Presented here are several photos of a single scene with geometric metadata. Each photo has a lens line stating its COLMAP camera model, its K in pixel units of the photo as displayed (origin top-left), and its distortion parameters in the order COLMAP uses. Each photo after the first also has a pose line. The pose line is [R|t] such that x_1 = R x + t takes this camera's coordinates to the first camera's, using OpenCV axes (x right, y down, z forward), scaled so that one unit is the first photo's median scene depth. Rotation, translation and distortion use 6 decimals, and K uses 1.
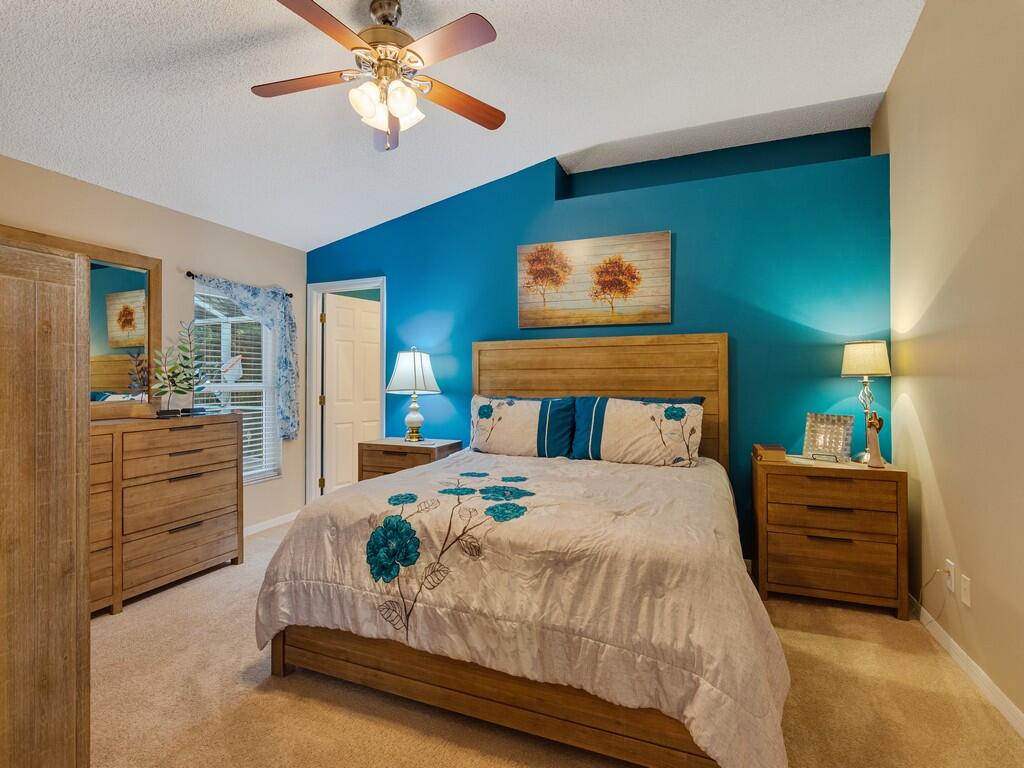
lens RADIAL K [[491.4, 0, 511.3], [0, 491.4, 370.0], [0, 0, 1]] dist [-0.000055, 0.000054]
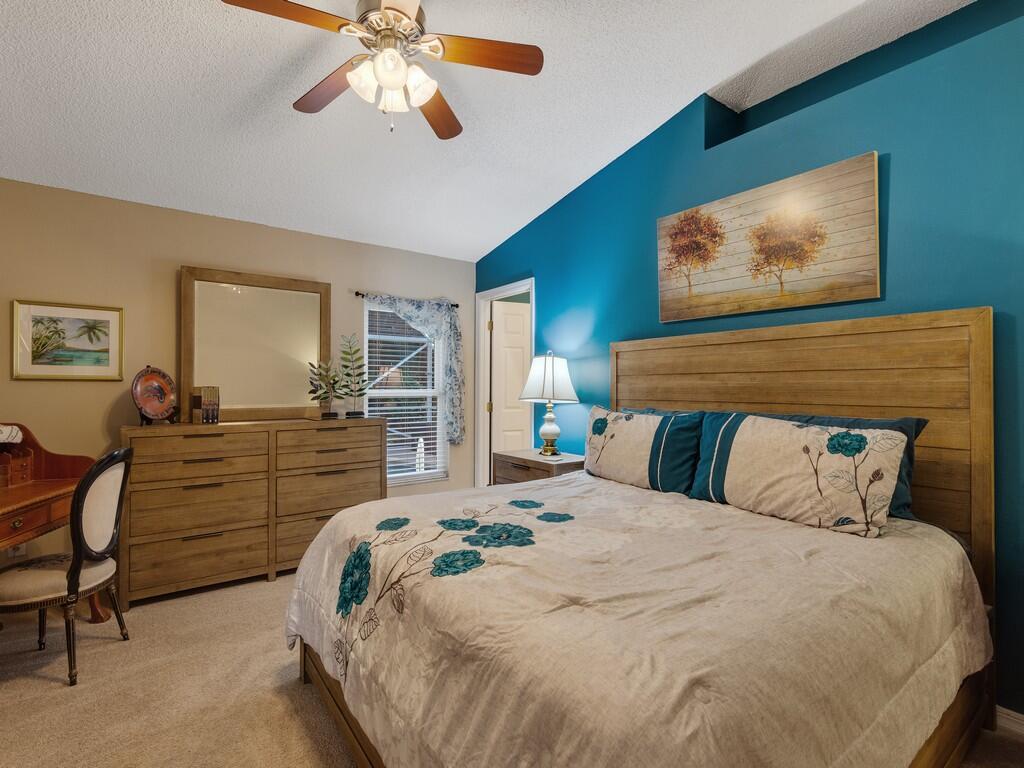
lens RADIAL K [[493.7, 0, 506.7], [0, 493.7, 377.9], [0, 0, 1]] dist [-0.003810, 0.000901]
pose [[0.851644, -0.006354, -0.524082, 0.255834], [0.007520, 0.999972, 0.000096, 0.002369], [0.524067, -0.004023, 0.851668, 0.222081]]
